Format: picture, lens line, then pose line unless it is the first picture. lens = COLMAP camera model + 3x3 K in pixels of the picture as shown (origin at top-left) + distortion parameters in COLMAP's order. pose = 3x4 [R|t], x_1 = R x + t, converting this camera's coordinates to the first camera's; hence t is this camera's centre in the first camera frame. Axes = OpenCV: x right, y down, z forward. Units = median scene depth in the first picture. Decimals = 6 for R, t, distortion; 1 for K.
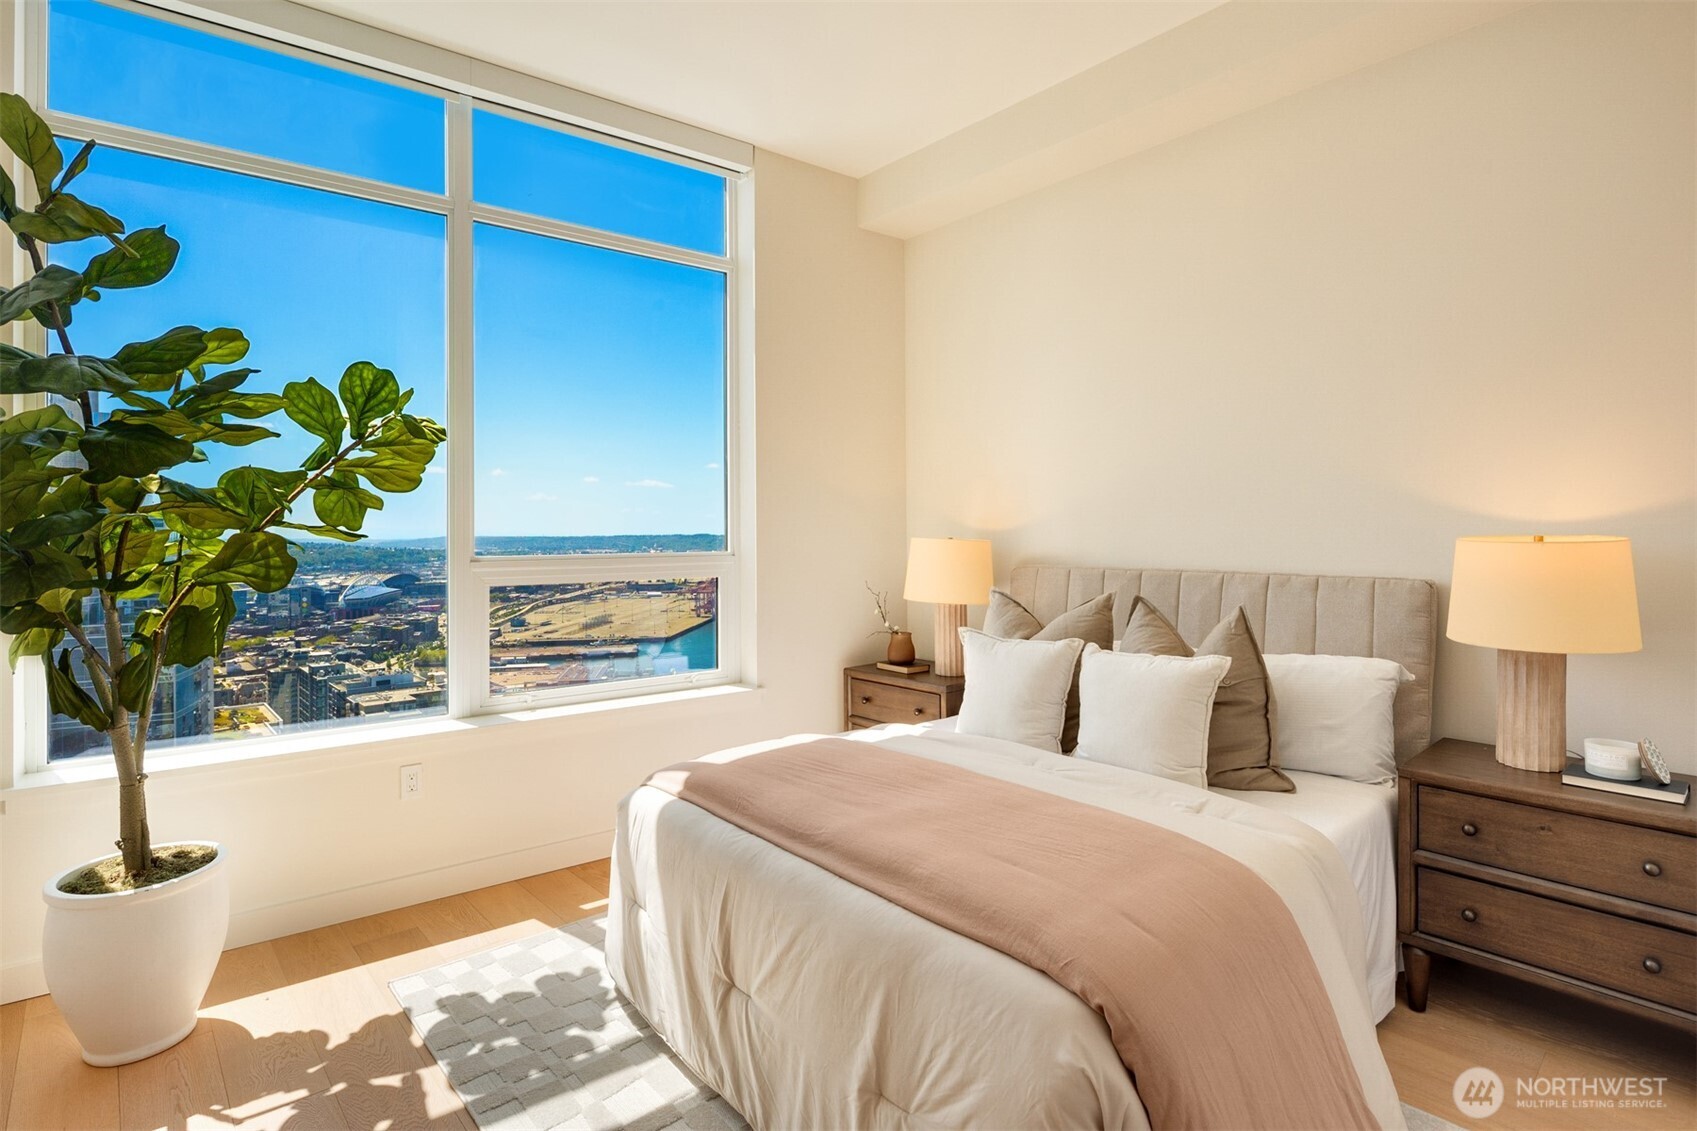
lens RADIAL K [[814.8, 0, 833.1], [0, 814.8, 521.7], [0, 0, 1]] dist [0.006590, -0.007355]
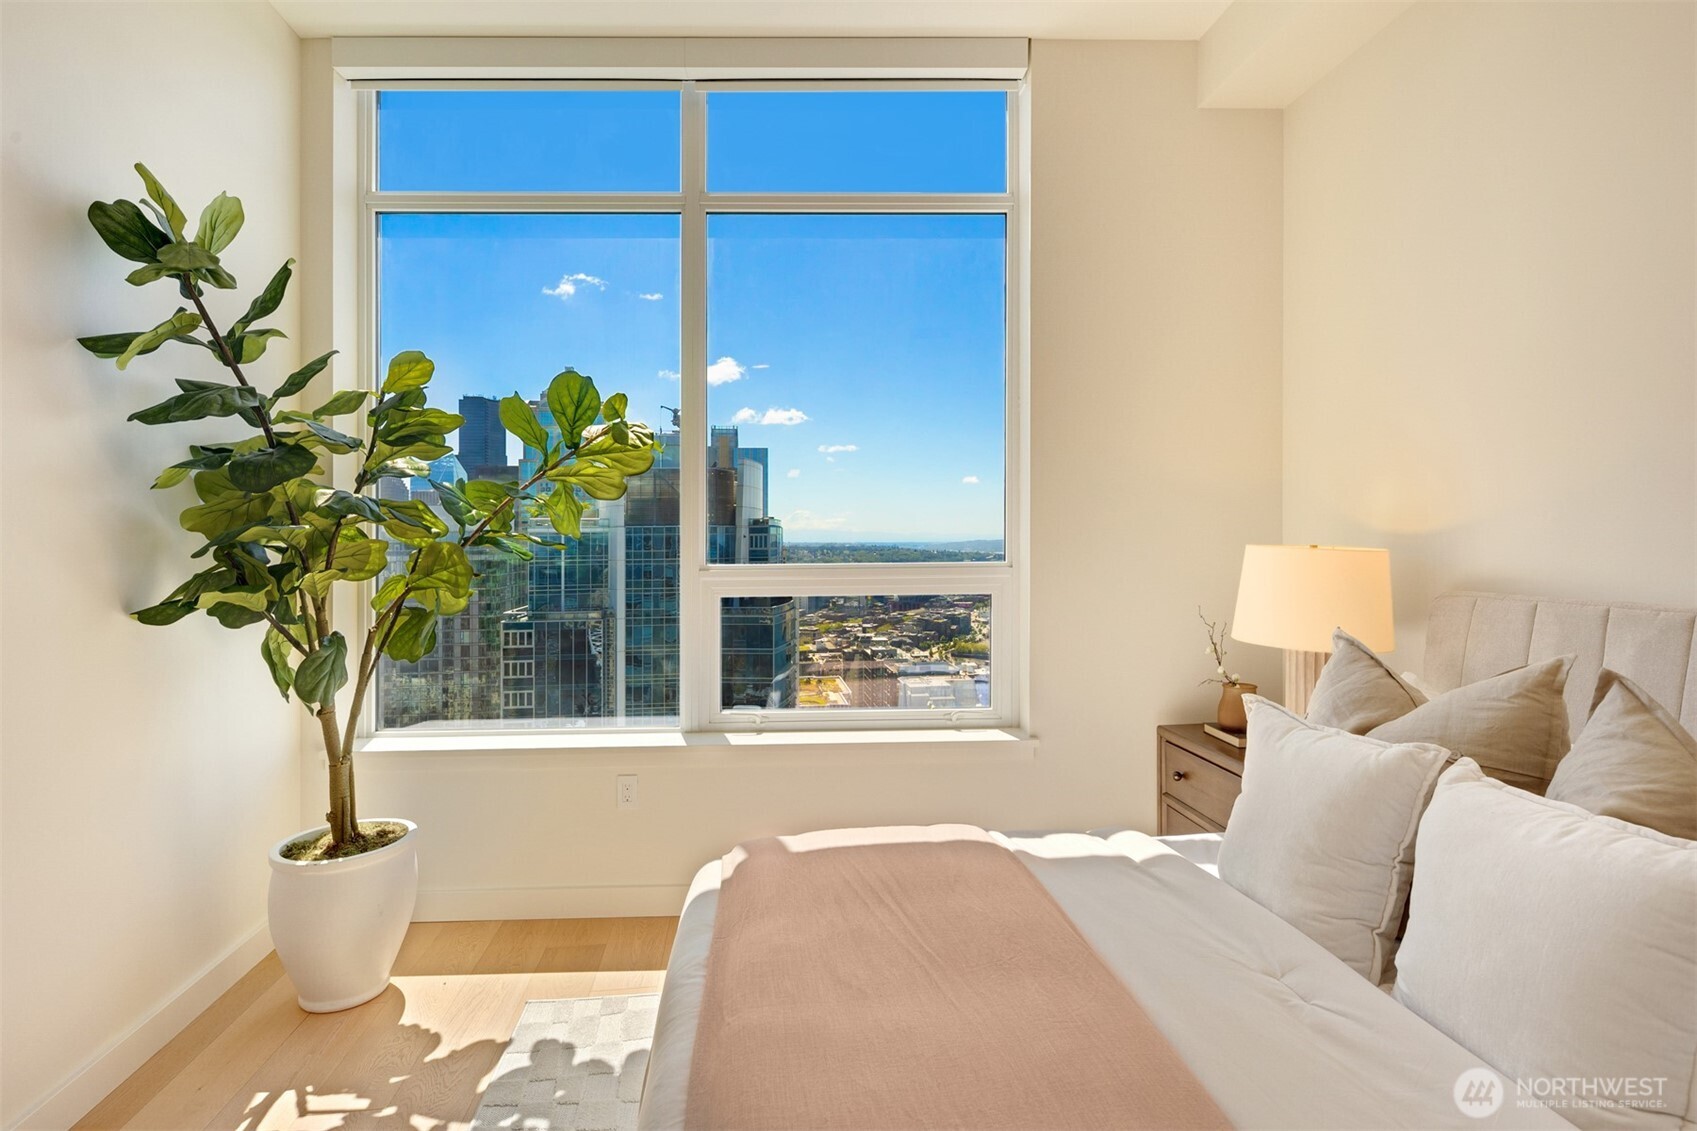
lens RADIAL K [[814.8, 0, 846.1], [0, 814.8, 539.7], [0, 0, 1]] dist [0.006590, -0.007355]
pose [[0.824223, -0.002637, -0.566259, 0.232653], [0.012976, 0.999815, 0.014231, 0.001663], [0.566116, -0.019077, 0.824105, 0.302031]]
